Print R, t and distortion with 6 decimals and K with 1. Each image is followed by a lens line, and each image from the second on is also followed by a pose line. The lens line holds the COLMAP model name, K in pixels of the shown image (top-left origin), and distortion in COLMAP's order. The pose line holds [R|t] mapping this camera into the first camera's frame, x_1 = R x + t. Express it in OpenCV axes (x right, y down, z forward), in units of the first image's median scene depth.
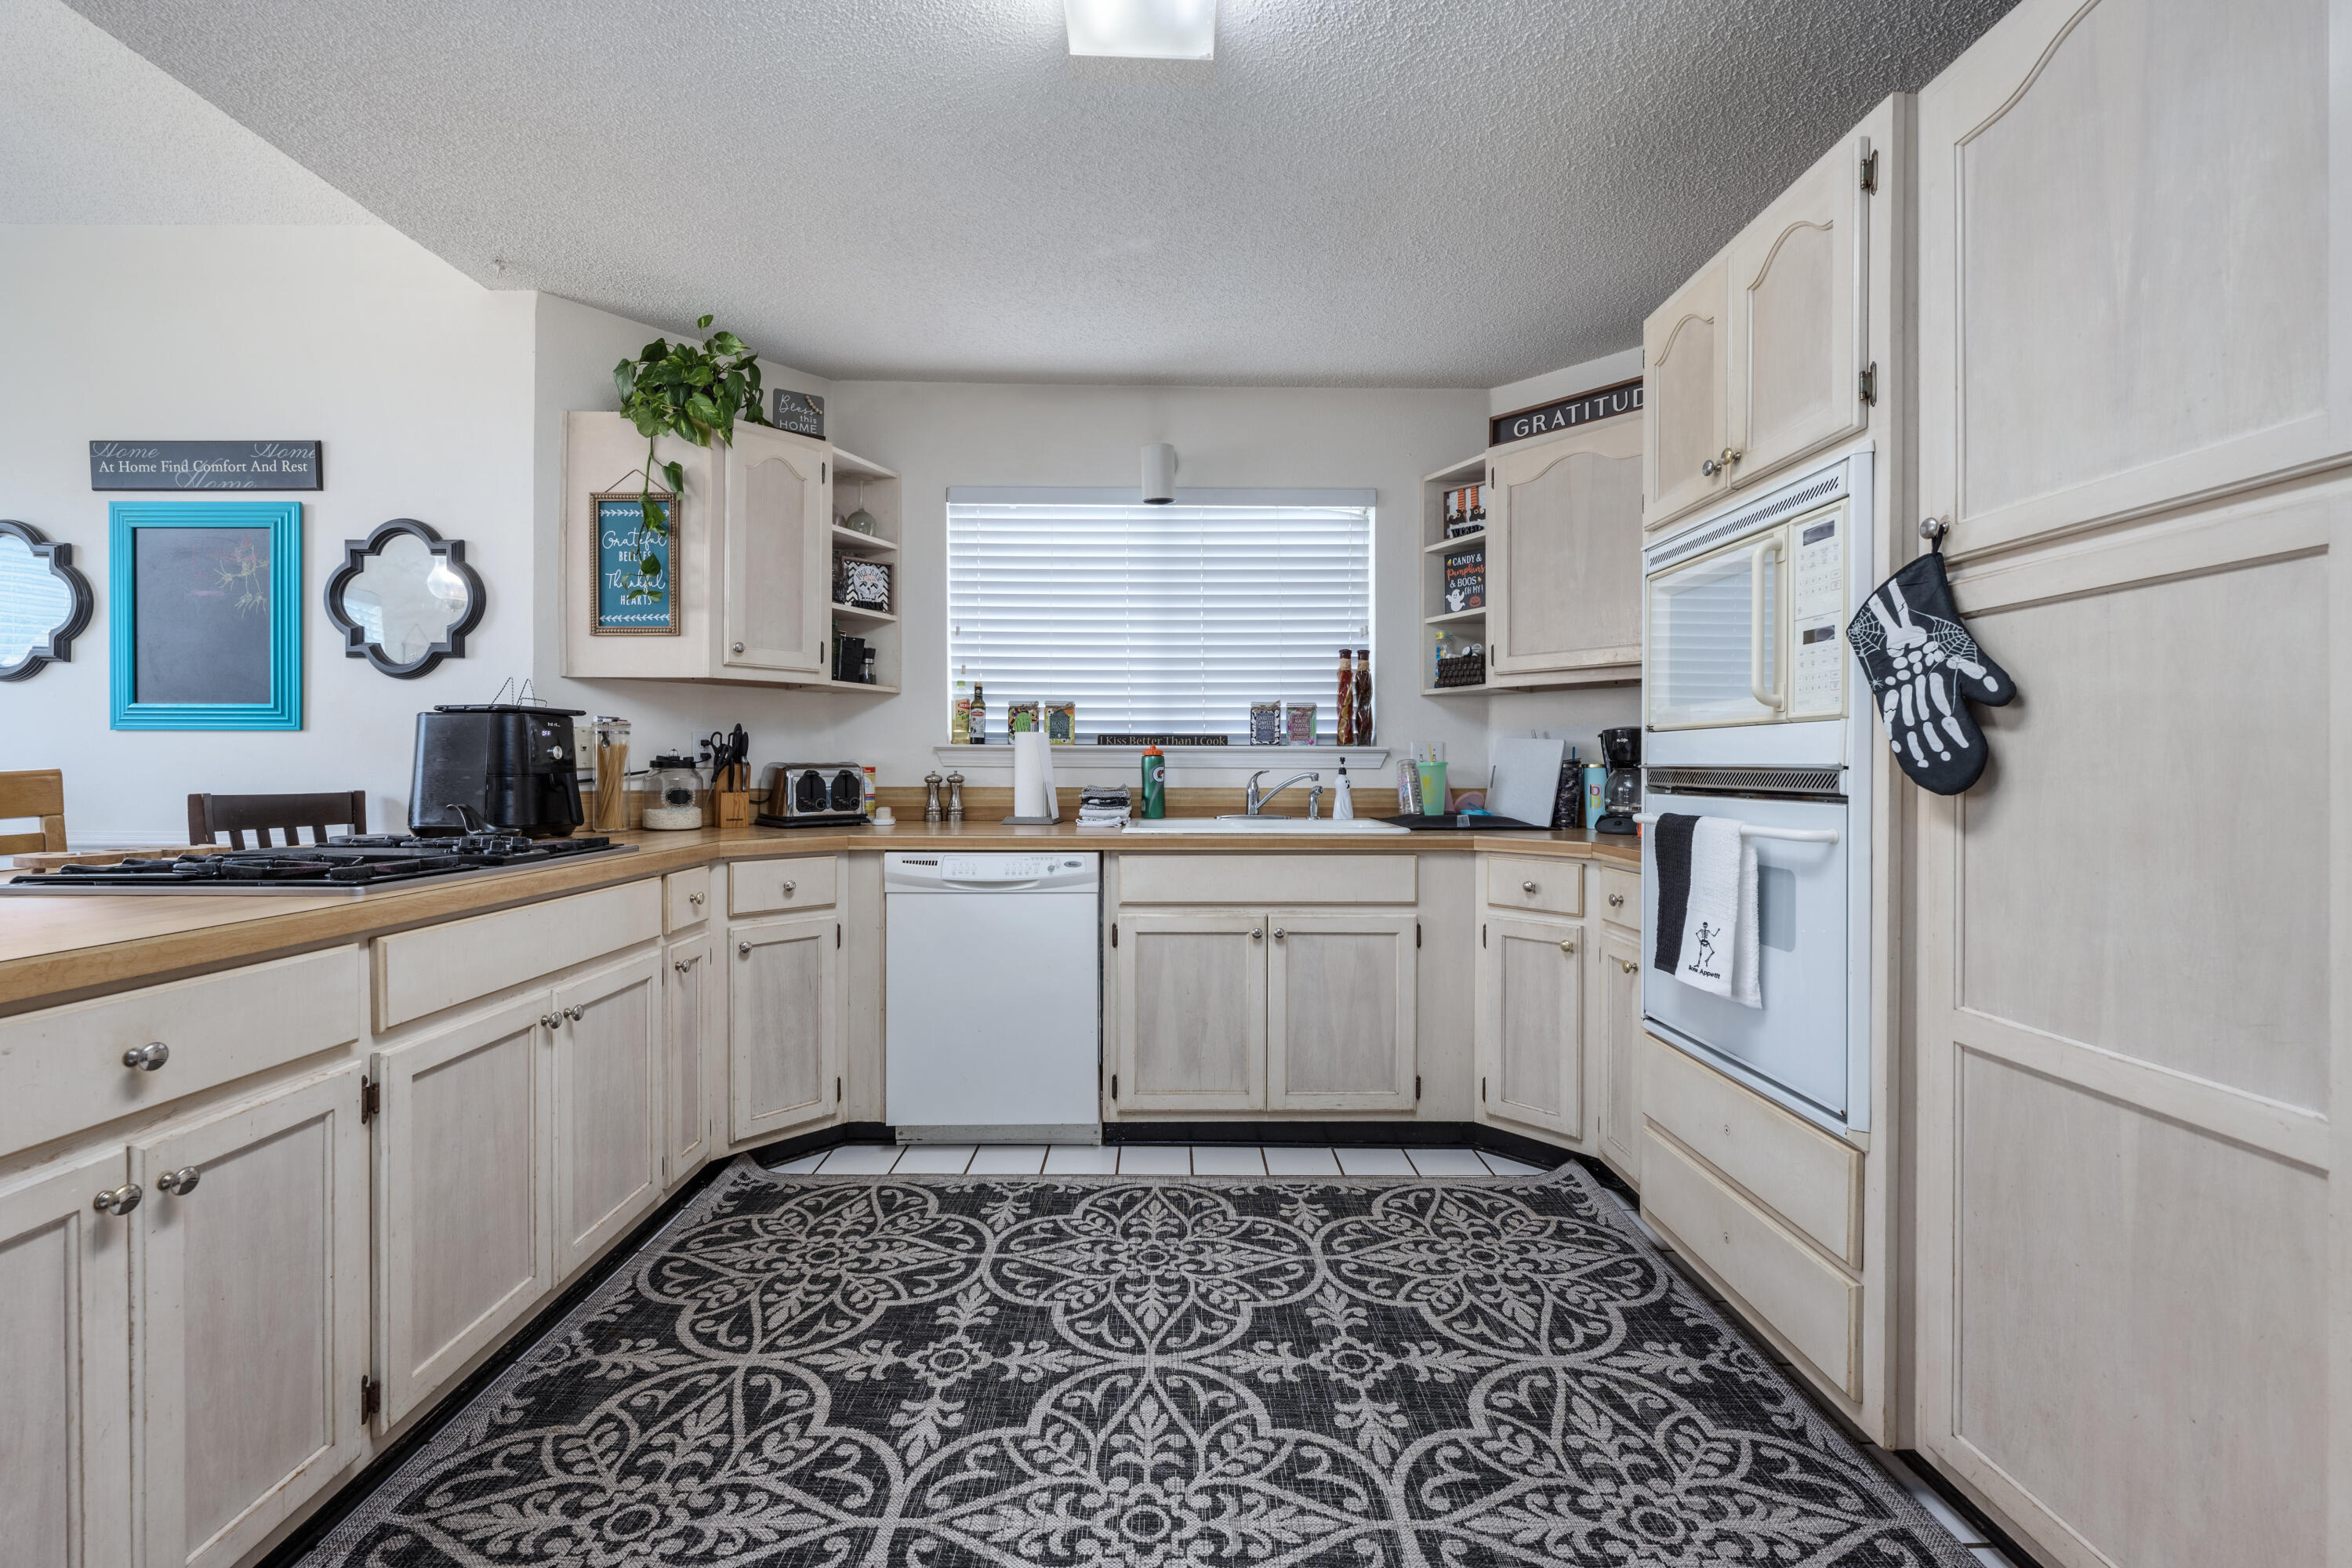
lens RADIAL K [[950.0, 0, 1174.0], [0, 950.0, 761.9], [0, 0, 1]] dist [-0.002892, 0.000185]
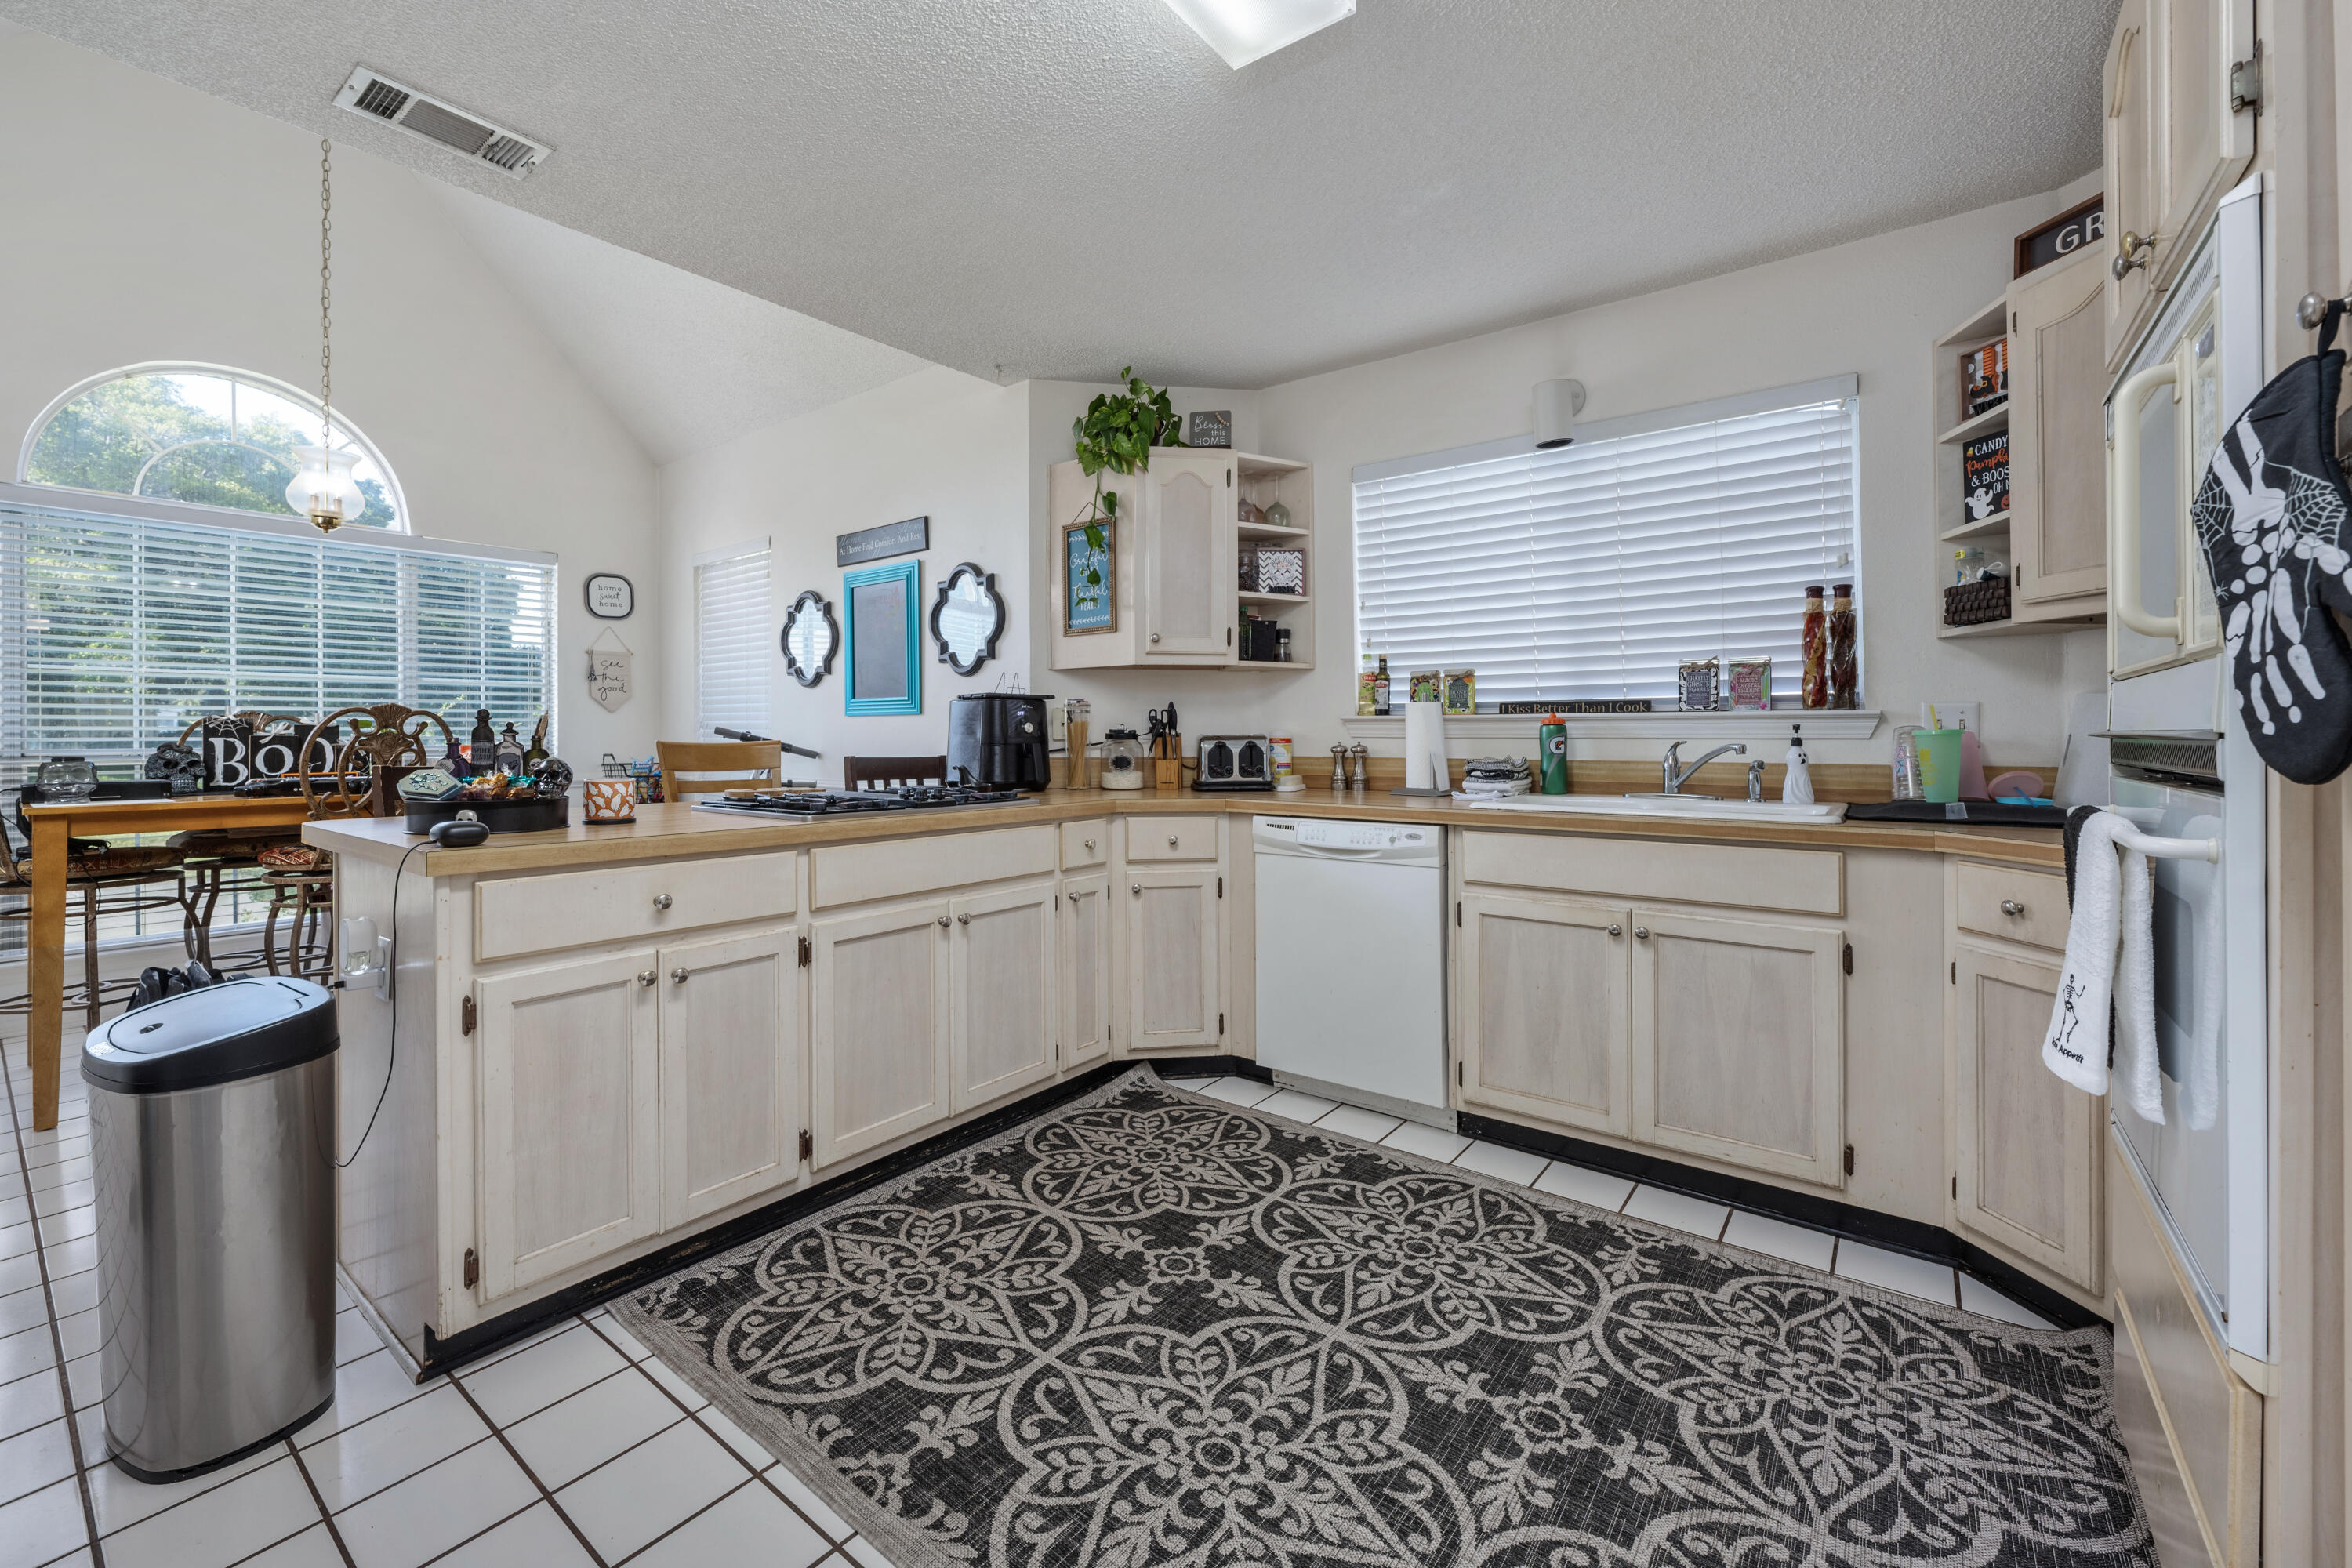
lens RADIAL K [[960.6, 0, 1175.2], [0, 960.6, 730.3], [0, 0, 1]] dist [-0.002096, 0.000167]
pose [[0.787729, -0.007197, -0.615980, 0.311034], [0.005481, 0.999974, -0.004674, 0.001207], [0.615998, 0.000305, 0.787748, 0.067476]]
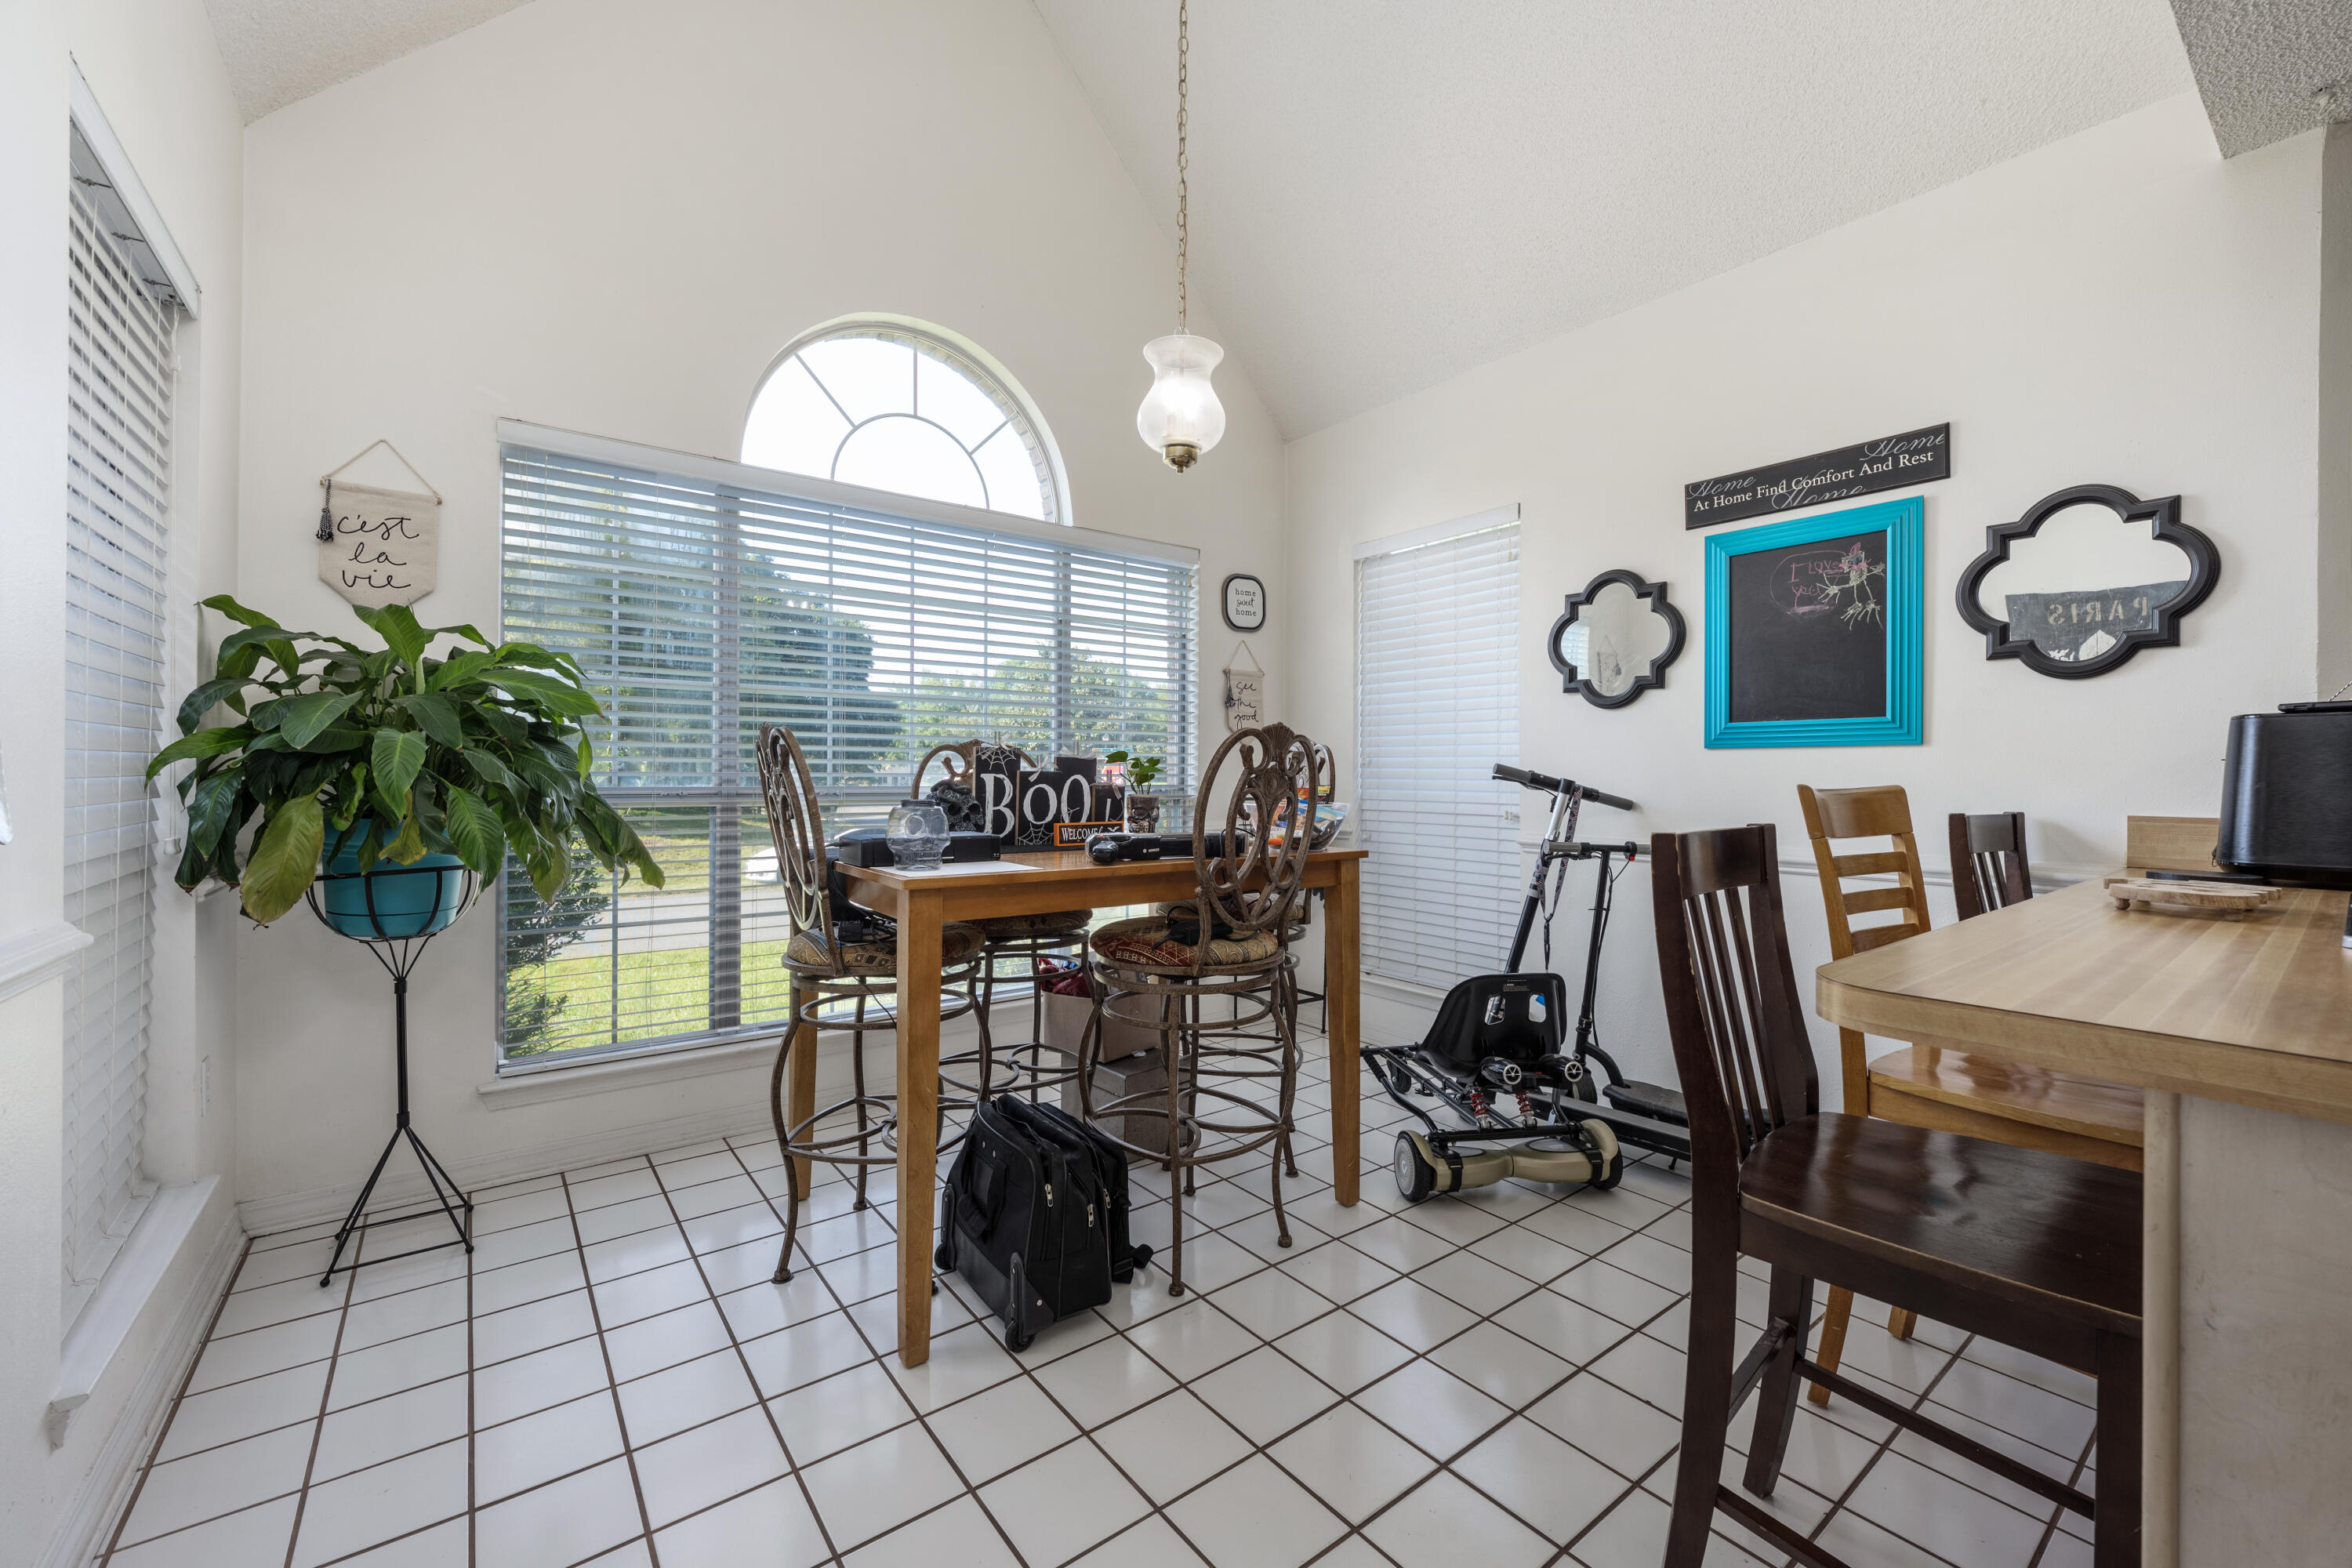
lens RADIAL K [[954.2, 0, 1176.0], [0, 954.2, 784.0], [0, 0, 1]] dist [-0.001811, -0.000099]
pose [[0.598088, 0.006172, -0.801406, -0.611683], [-0.003736, 0.999981, 0.004913, 0.002987], [0.801421, 0.000055, 0.598100, -0.130527]]
